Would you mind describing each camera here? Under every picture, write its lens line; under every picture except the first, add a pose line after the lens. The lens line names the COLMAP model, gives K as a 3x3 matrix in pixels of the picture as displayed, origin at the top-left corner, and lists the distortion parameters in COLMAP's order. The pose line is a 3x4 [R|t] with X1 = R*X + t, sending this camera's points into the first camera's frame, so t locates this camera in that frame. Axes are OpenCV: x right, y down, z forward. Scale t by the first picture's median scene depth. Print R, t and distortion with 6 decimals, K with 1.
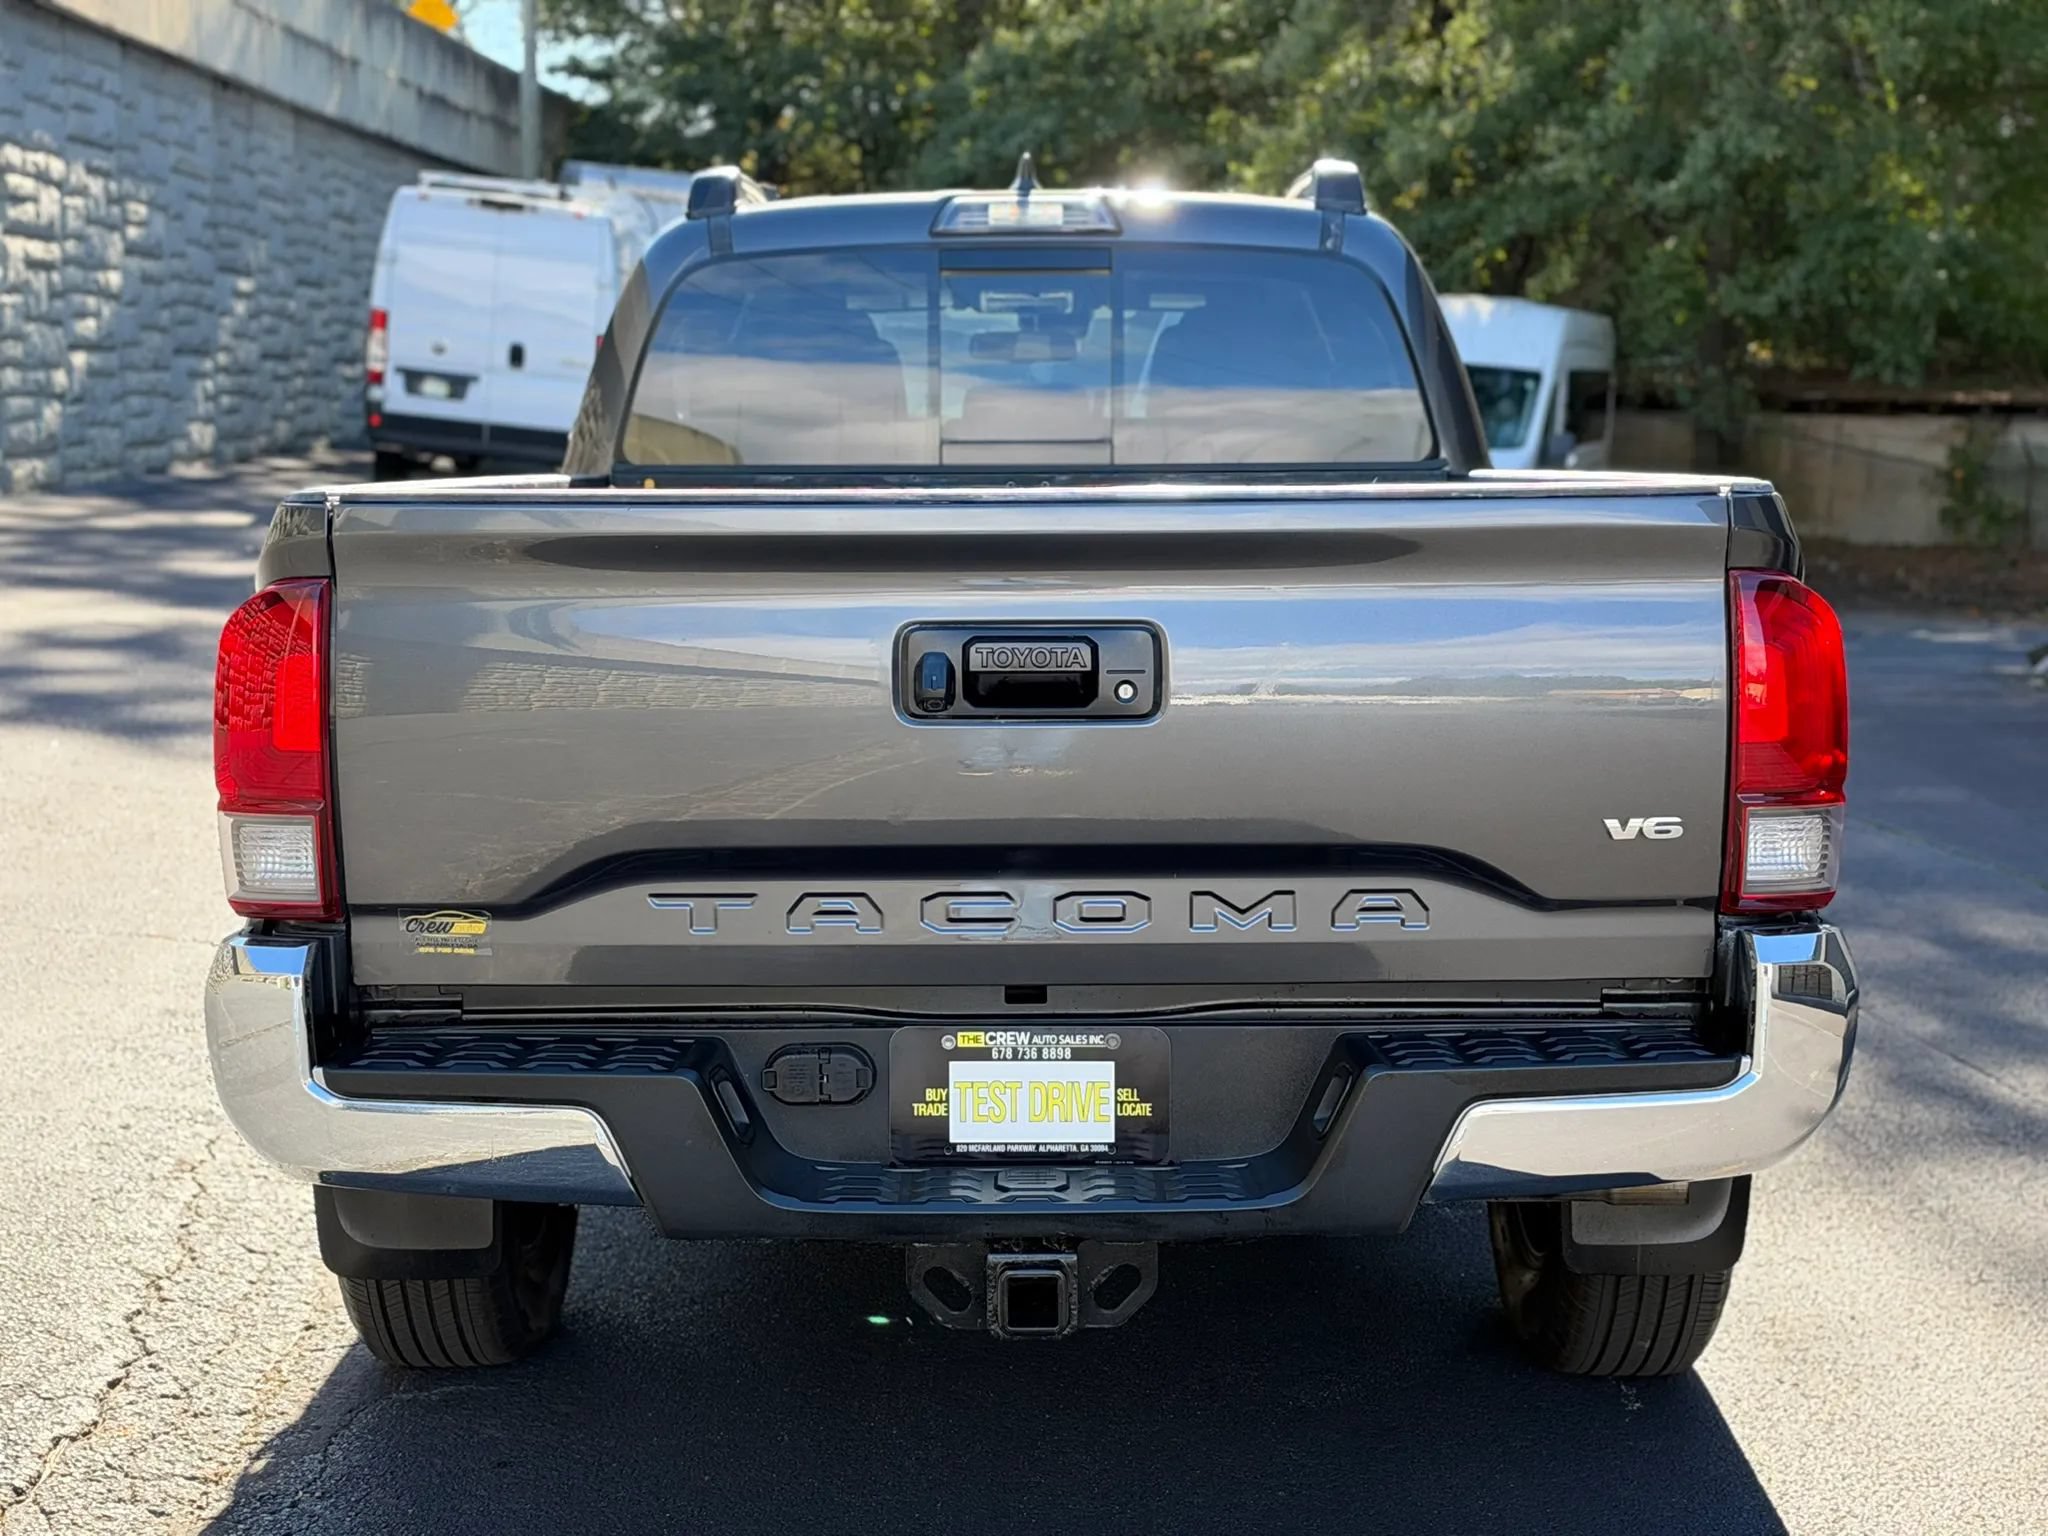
lens RADIAL K [[2897.7, 0, 1044.3], [0, 2897.7, 702.6], [0, 0, 1]] dist [0.023532, 0.003384]
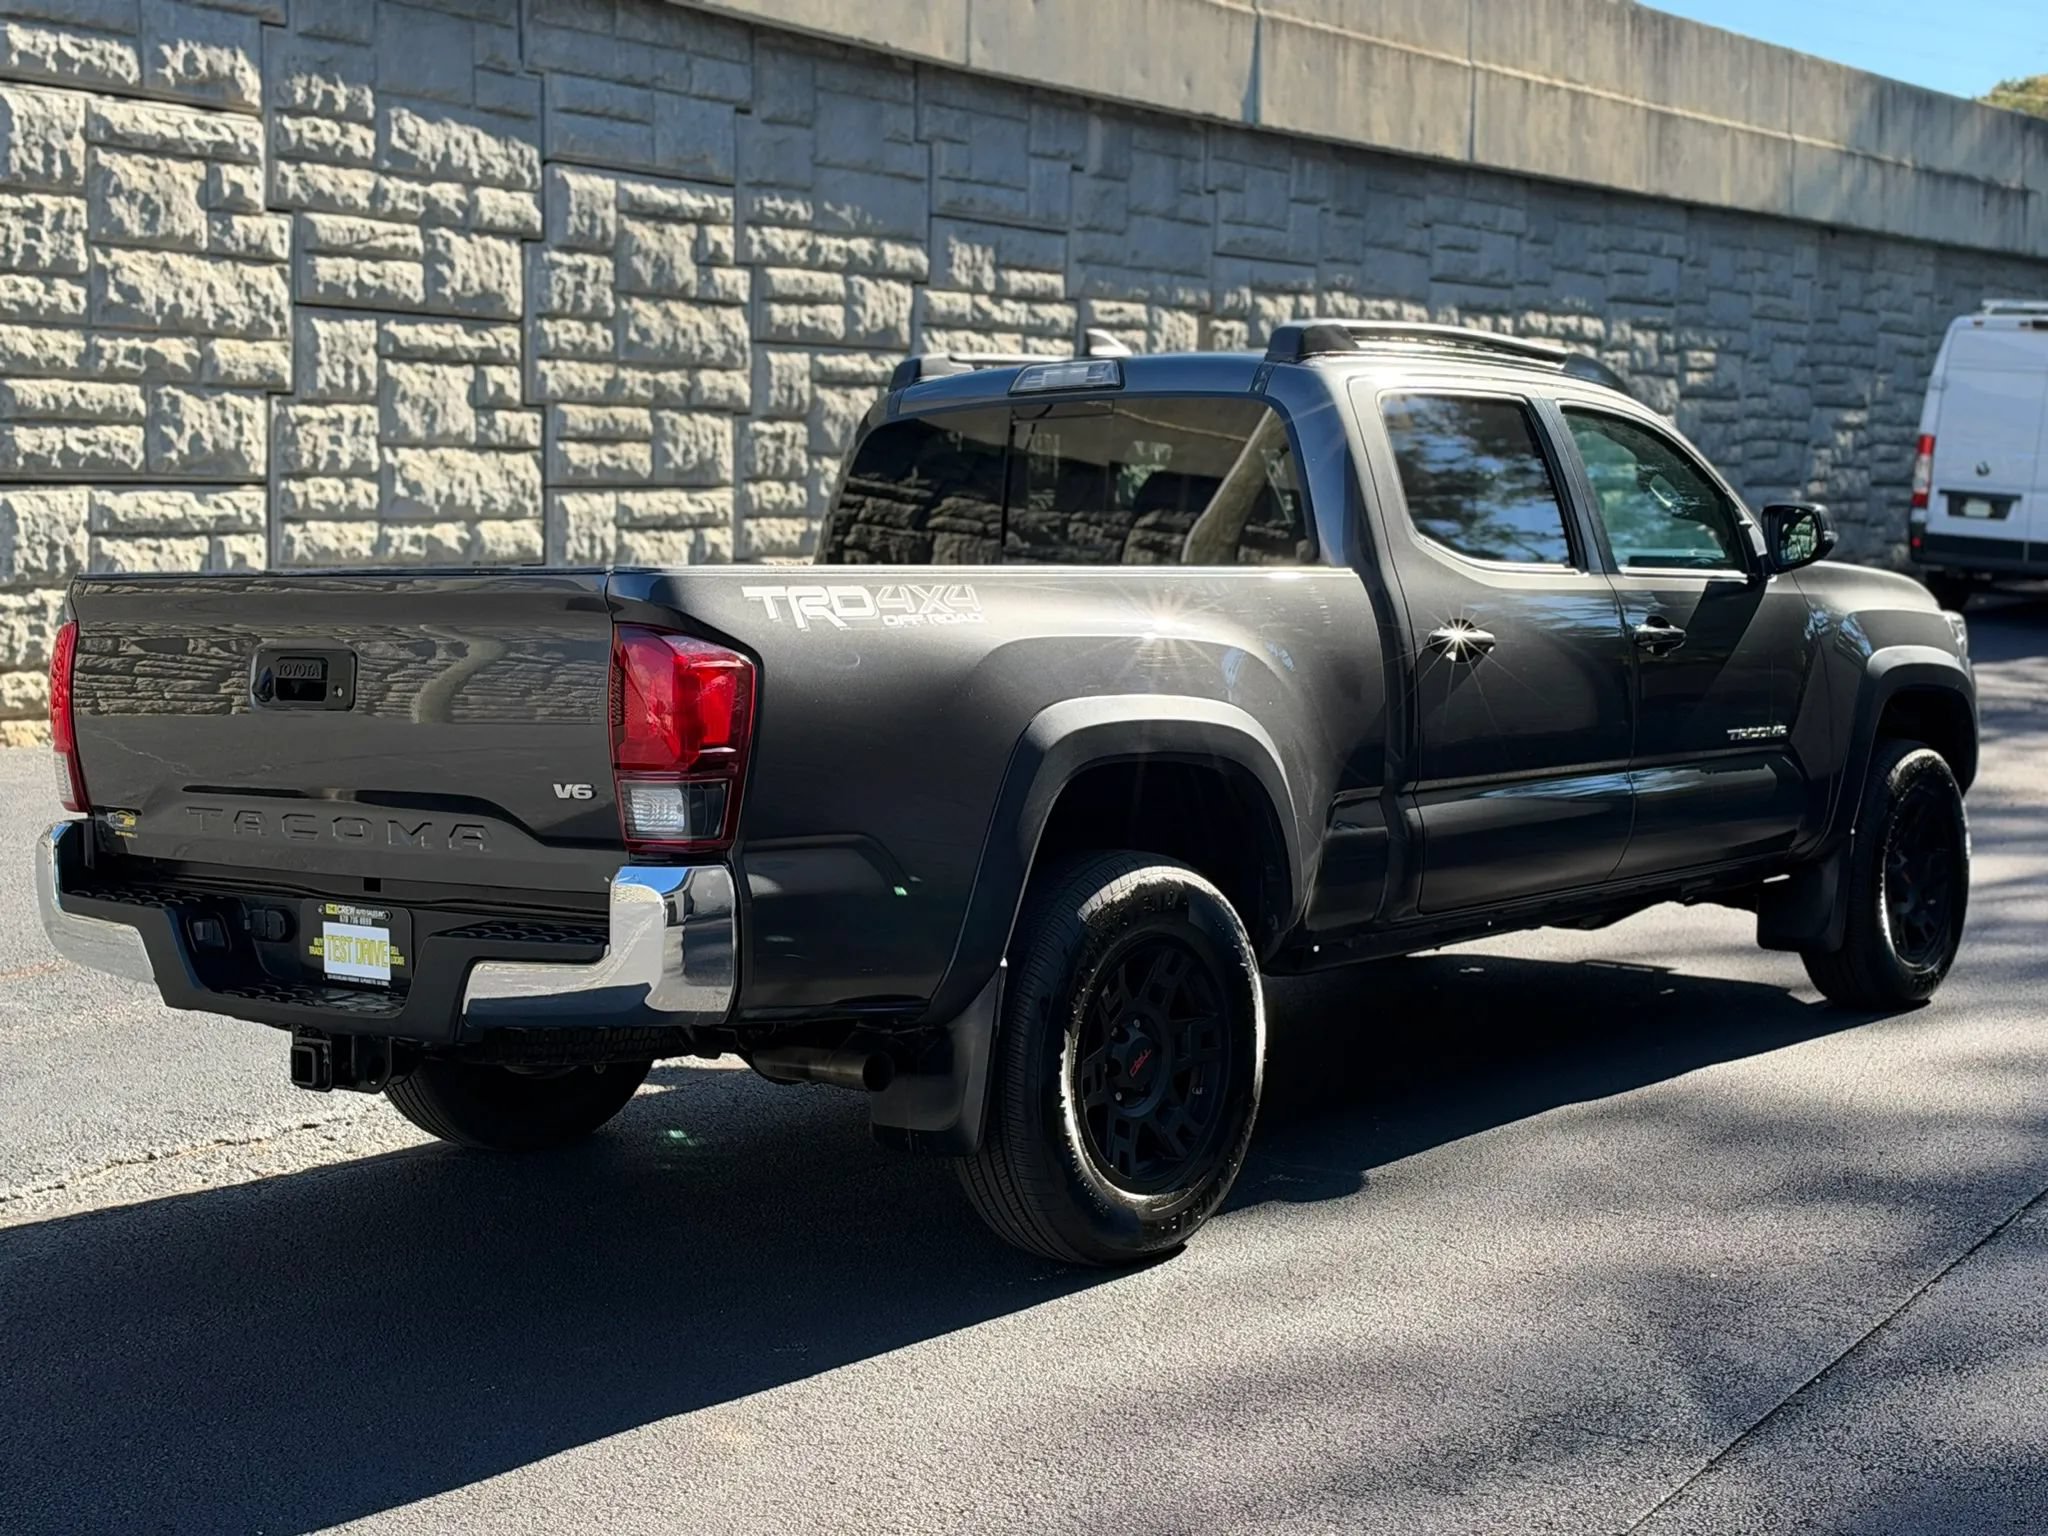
lens RADIAL K [[2781.1, 0, 1013.2], [0, 2781.1, 780.8], [0, 0, 1]] dist [0.331551, -0.948081]
pose [[0.770591, 0.036851, -0.636264, 0.191265], [-0.047193, 0.998886, 0.000697, 0.003771], [0.635581, 0.029491, 0.771471, 0.002627]]
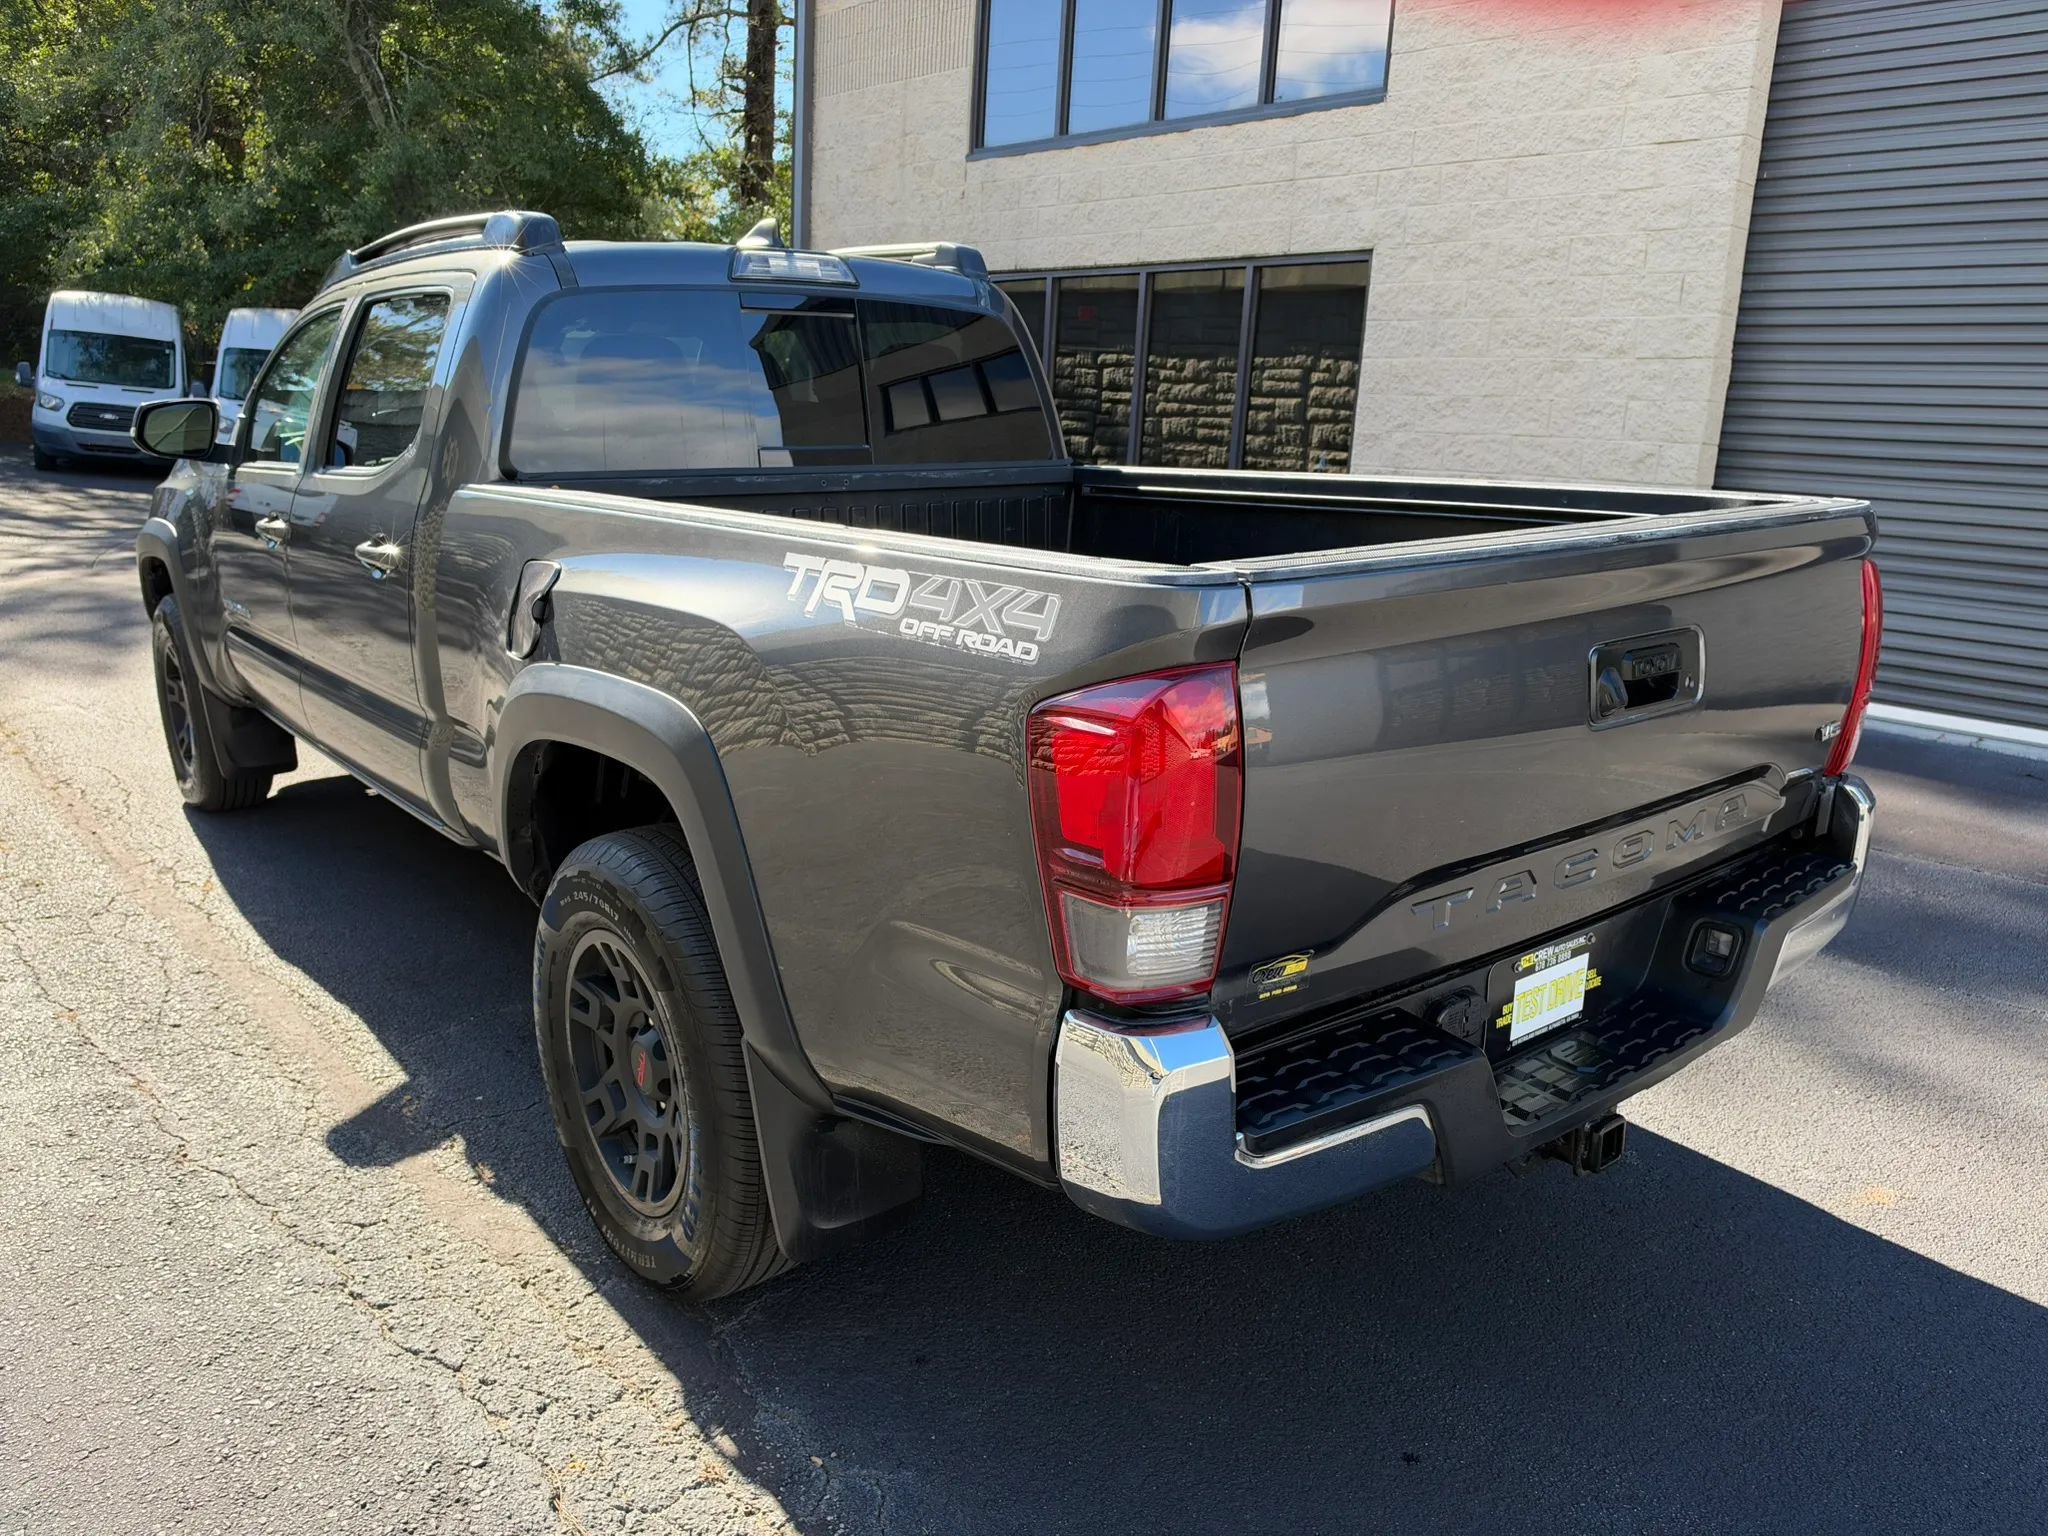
lens RADIAL K [[1483.5, 0, 1024.0], [0, 1483.5, 768.0], [0, 0, 1]] dist [0.047830, -0.084016]
pose [[0.779175, -0.146622, 0.609416, -0.087870], [0.050979, 0.983859, 0.171531, -0.013717], [-0.624729, -0.102585, 0.774073, 0.095819]]
